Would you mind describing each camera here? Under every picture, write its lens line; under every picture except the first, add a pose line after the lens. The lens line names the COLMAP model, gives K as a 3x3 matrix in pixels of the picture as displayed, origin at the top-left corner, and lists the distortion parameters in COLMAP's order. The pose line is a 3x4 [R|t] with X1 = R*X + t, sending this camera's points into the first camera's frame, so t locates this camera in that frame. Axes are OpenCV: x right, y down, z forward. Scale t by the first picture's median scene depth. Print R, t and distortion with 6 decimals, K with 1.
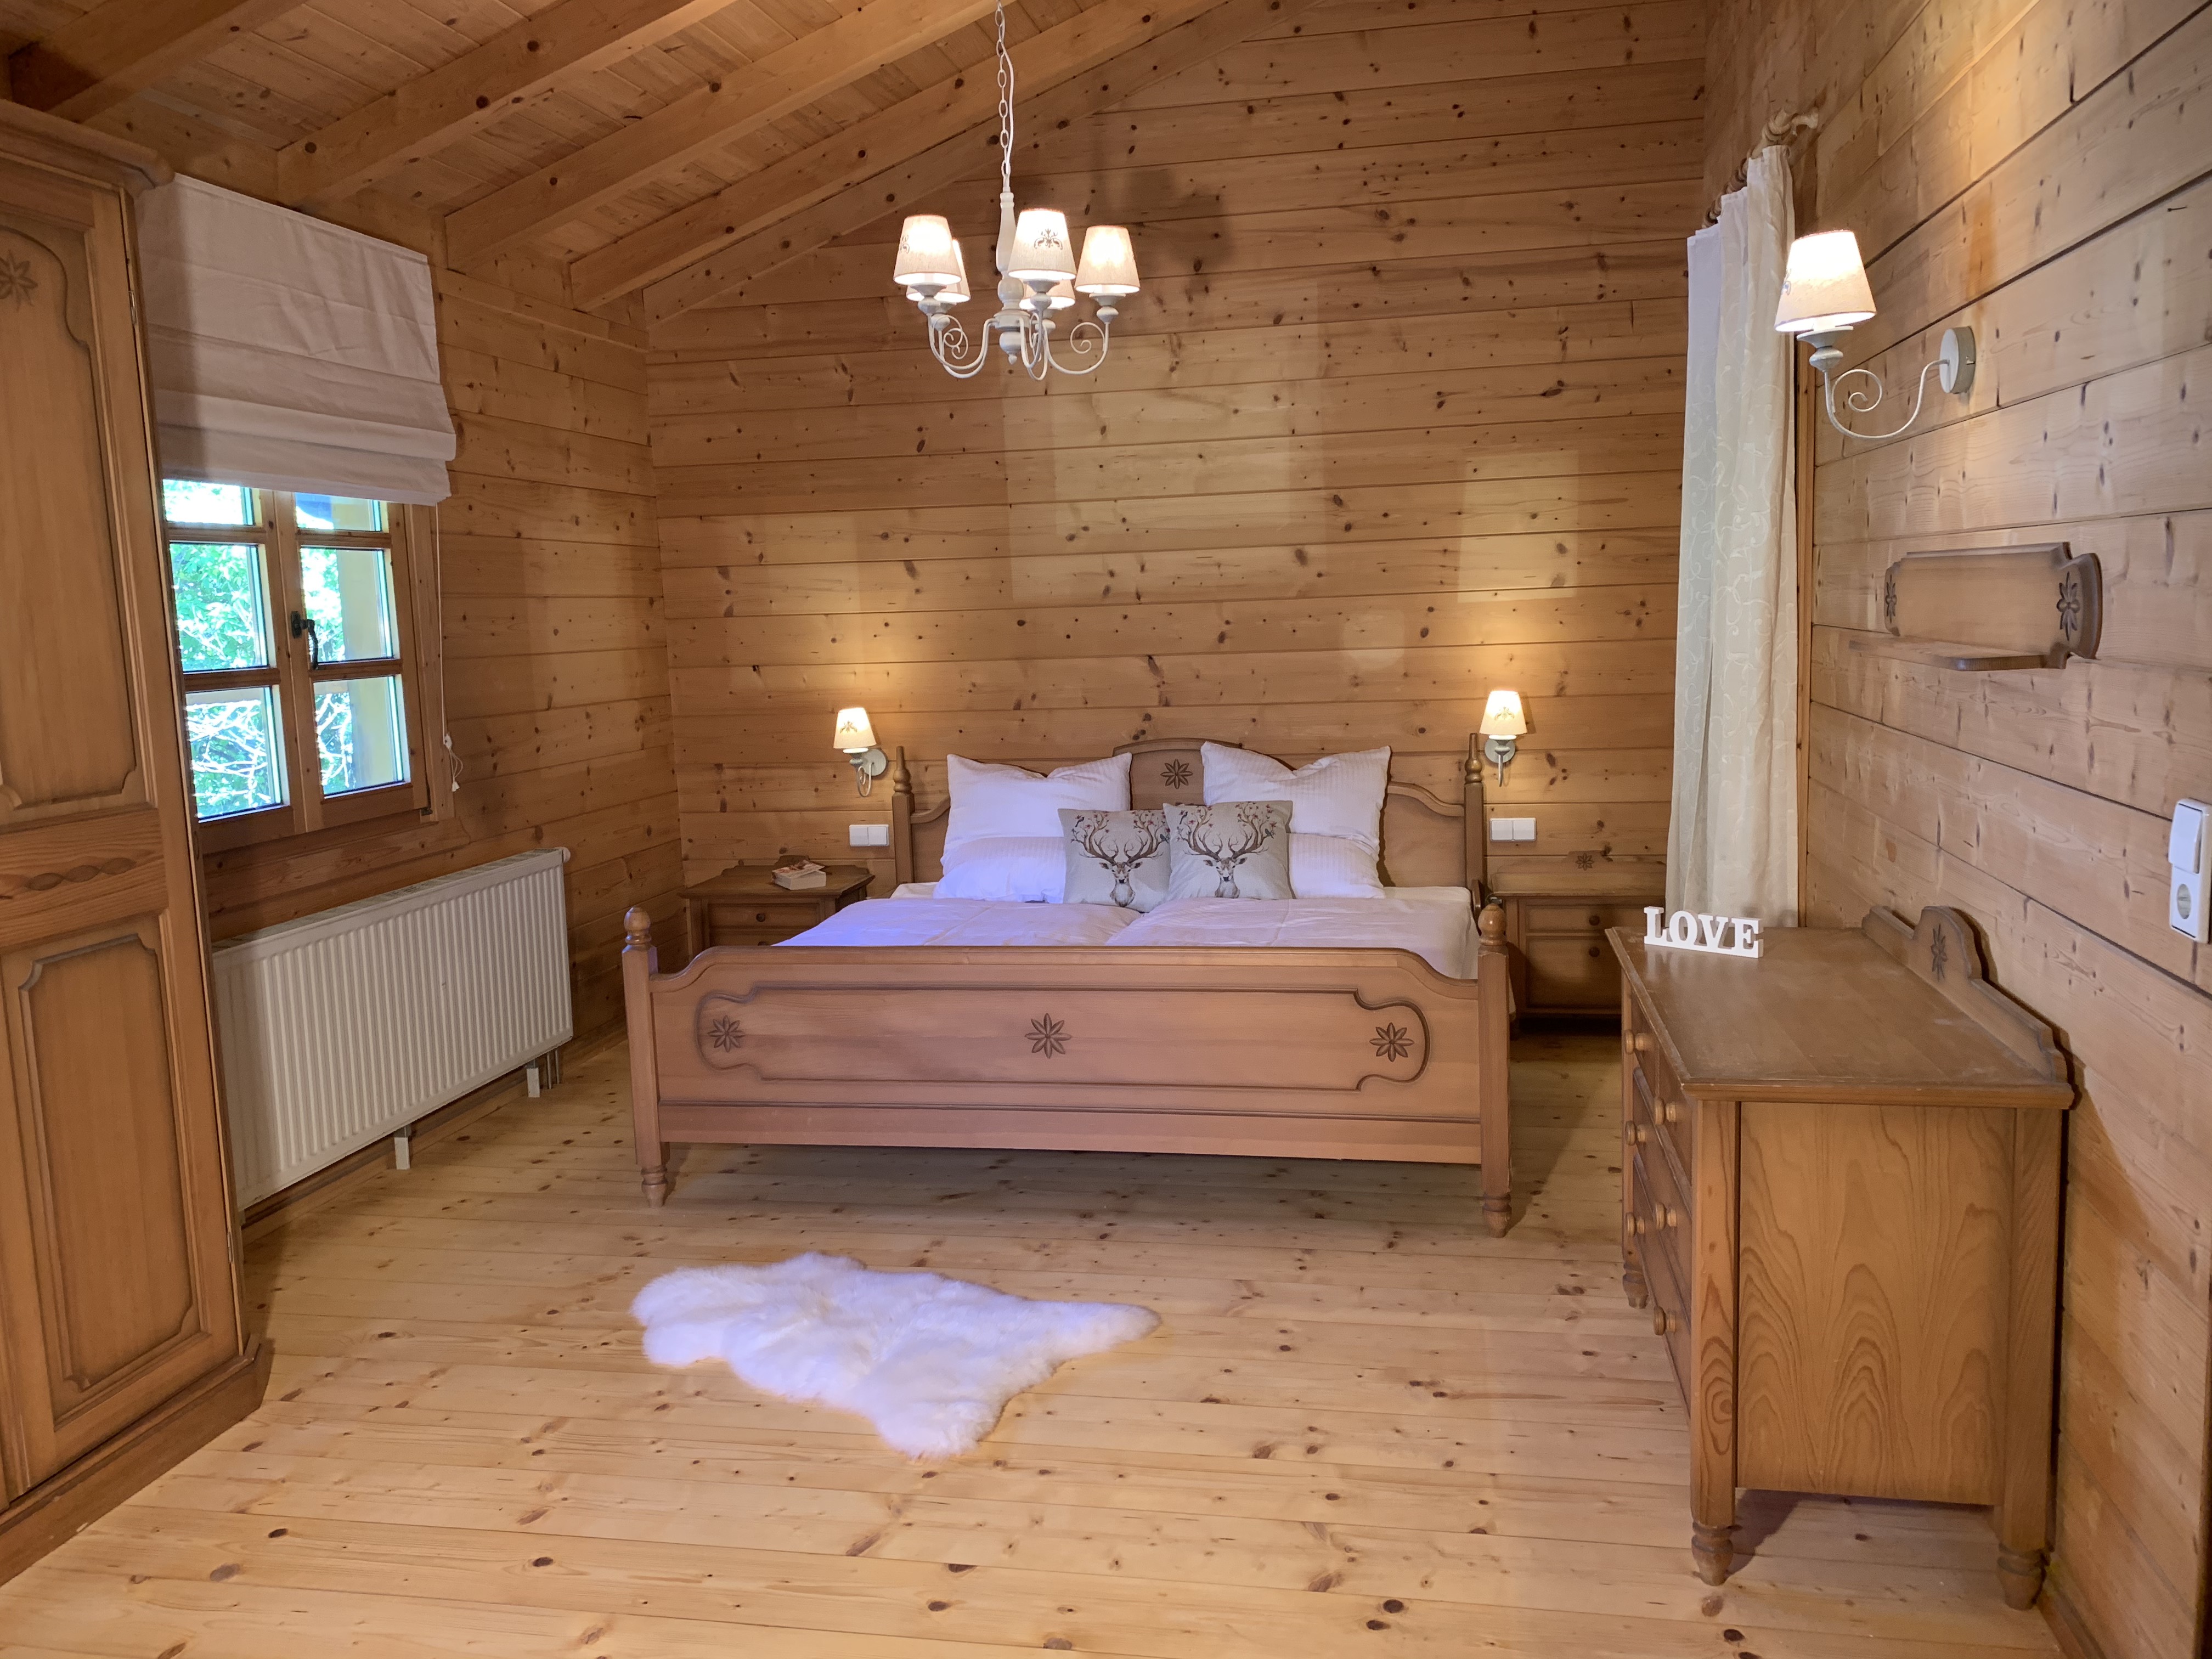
lens RADIAL K [[1708.0, 0, 1109.2], [0, 1708.0, 823.1], [0, 0, 1]] dist [0.115129, -0.231639]
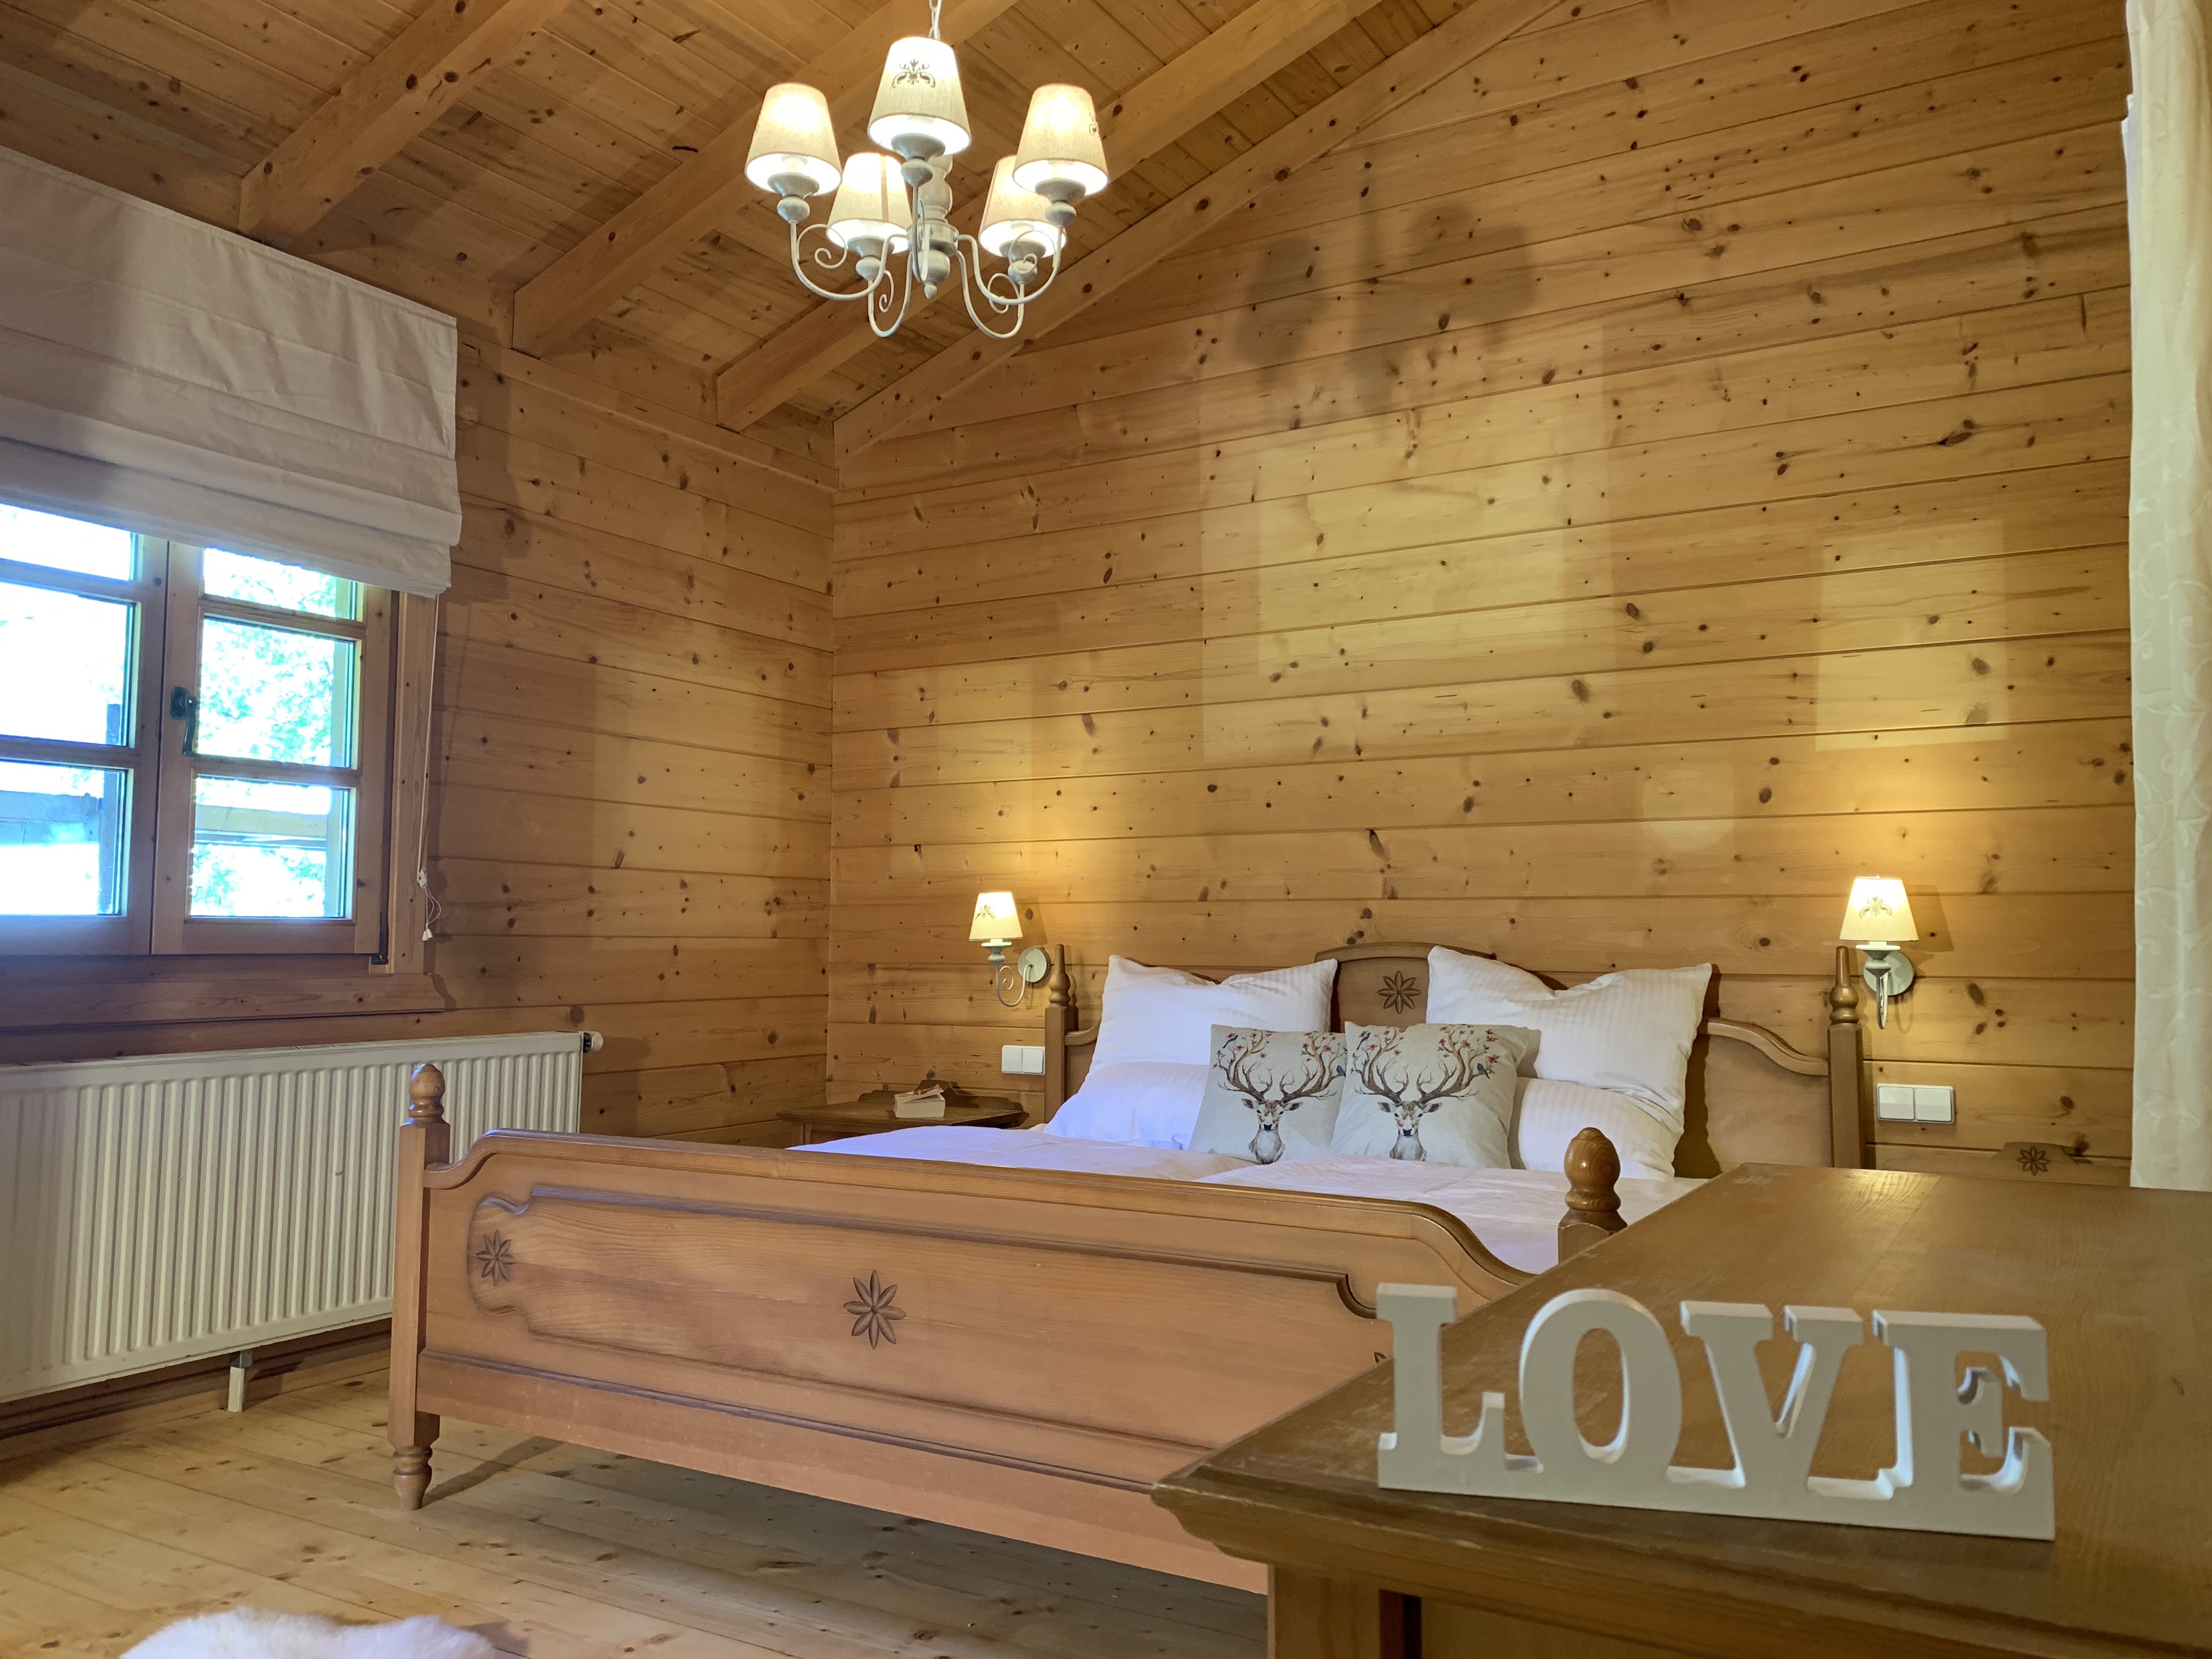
lens RADIAL K [[1689.5, 0, 1106.1], [0, 1689.5, 822.3], [0, 0, 1]] dist [0.043897, -0.051113]
pose [[0.939207, 0.012754, -0.343115, 0.173279], [-0.079054, 0.980494, -0.179949, 0.040062], [0.334127, 0.196134, 0.921895, 0.307675]]
